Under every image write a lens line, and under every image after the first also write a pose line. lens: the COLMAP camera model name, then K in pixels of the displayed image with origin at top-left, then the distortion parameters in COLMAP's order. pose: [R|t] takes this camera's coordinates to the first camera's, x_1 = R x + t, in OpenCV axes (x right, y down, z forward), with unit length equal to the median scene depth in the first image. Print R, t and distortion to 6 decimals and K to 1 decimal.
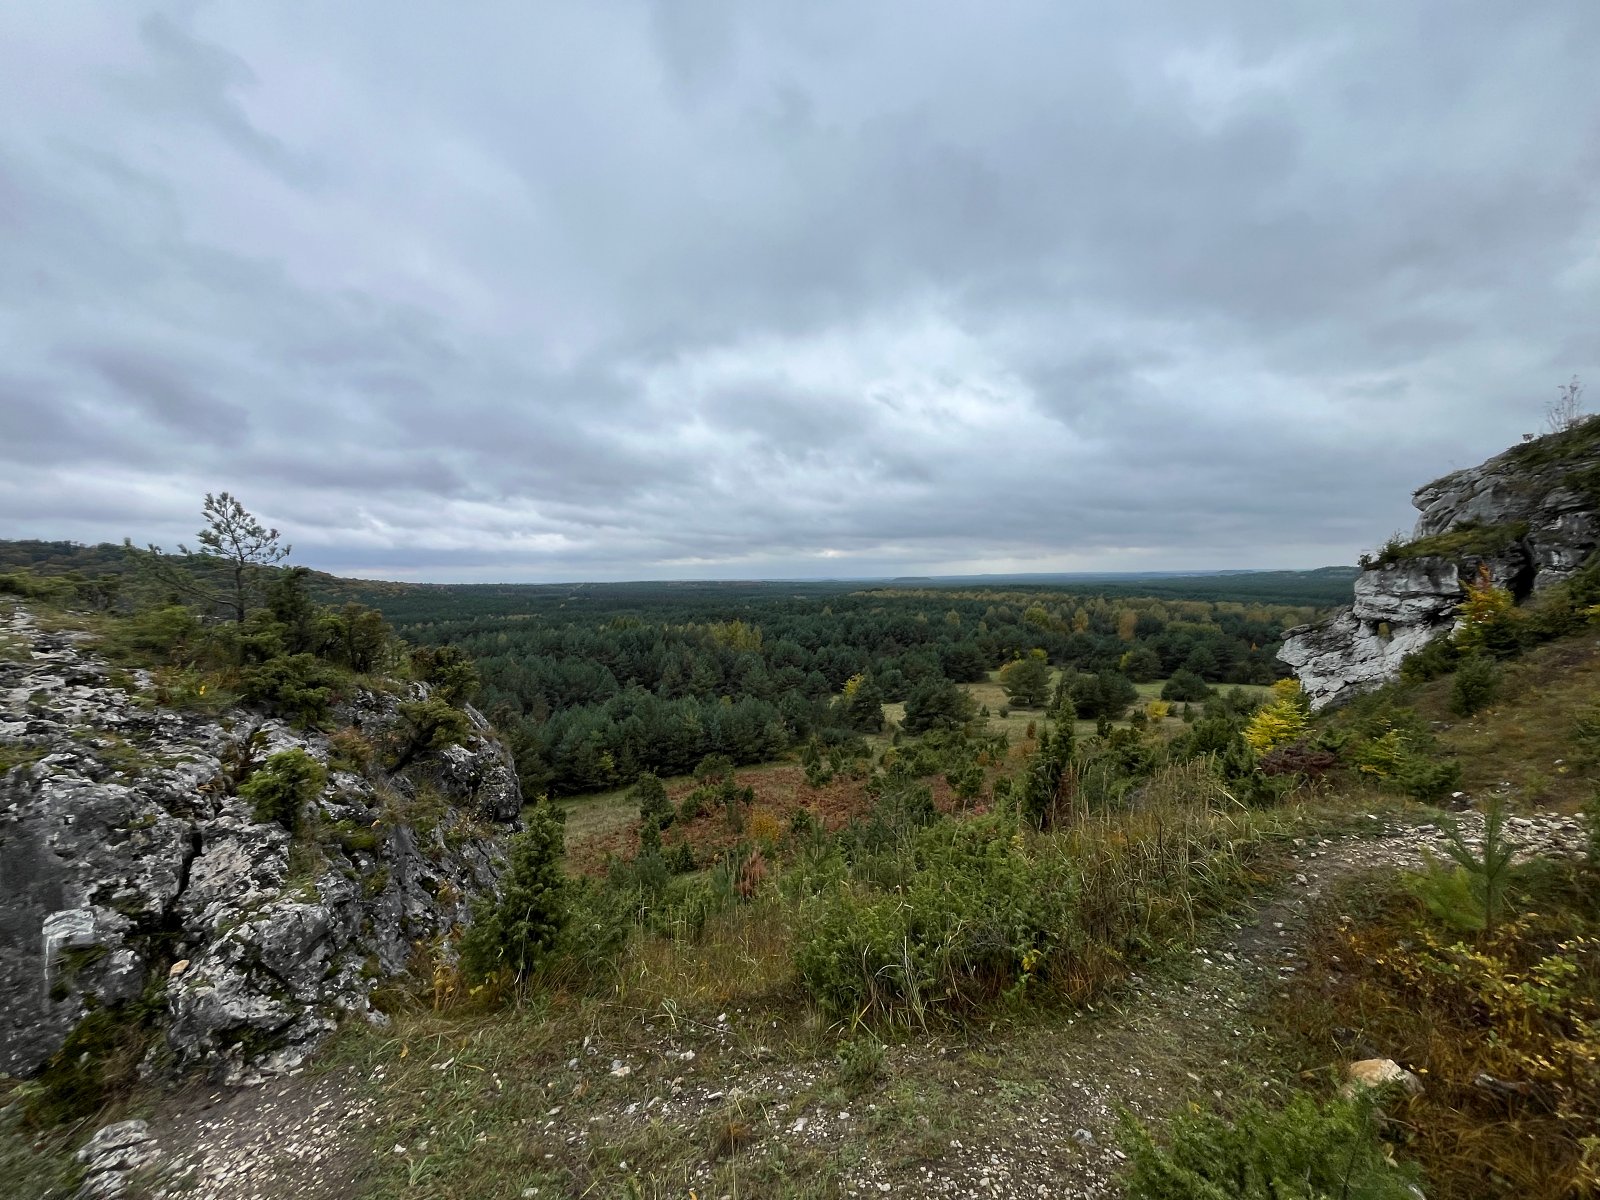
lens RADIAL K [[642.8, 0, 797.3], [0, 642.8, 595.0], [0, 0, 1]] dist [0.000172, -0.001027]
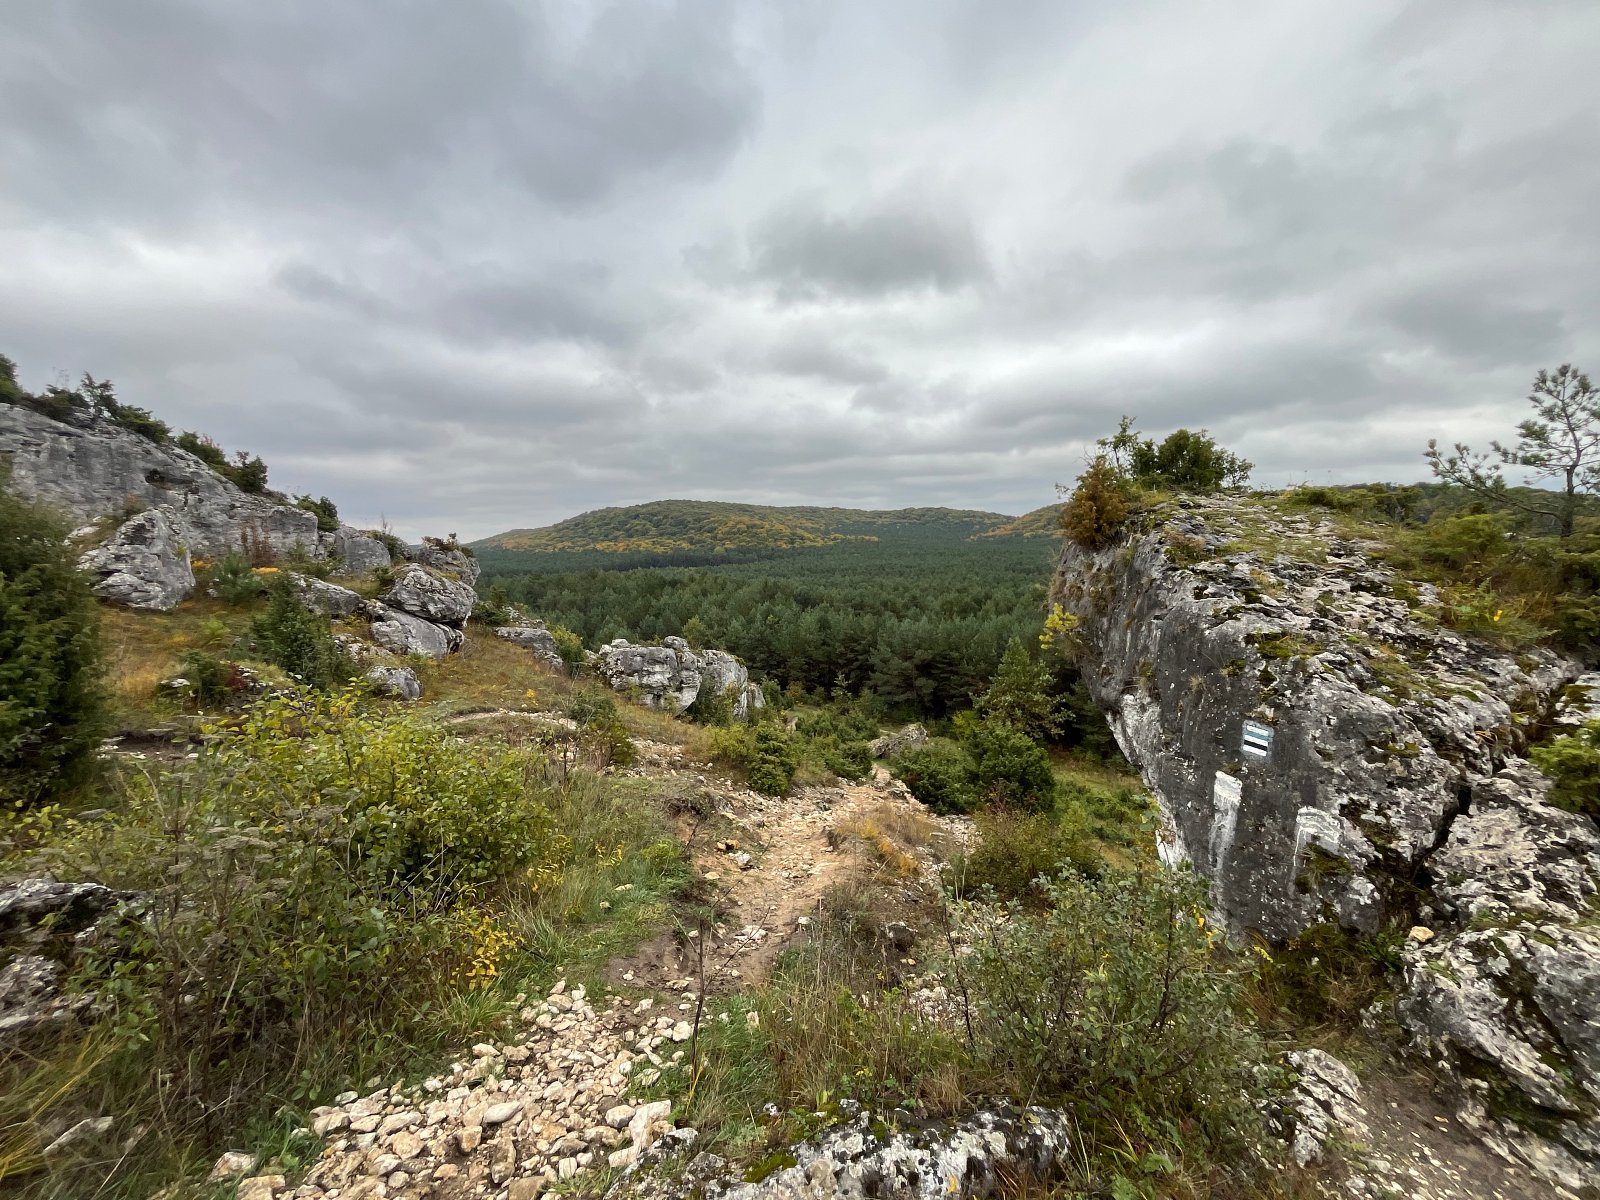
lens RADIAL K [[642.8, 0, 796.7], [0, 642.8, 603.8], [0, 0, 1]] dist [0.000172, -0.001027]
pose [[-0.015707, 0.115396, -0.993195, -0.154628], [-0.005350, 0.993294, 0.115492, 0.057788], [0.999862, 0.007127, -0.014984, 0.178322]]
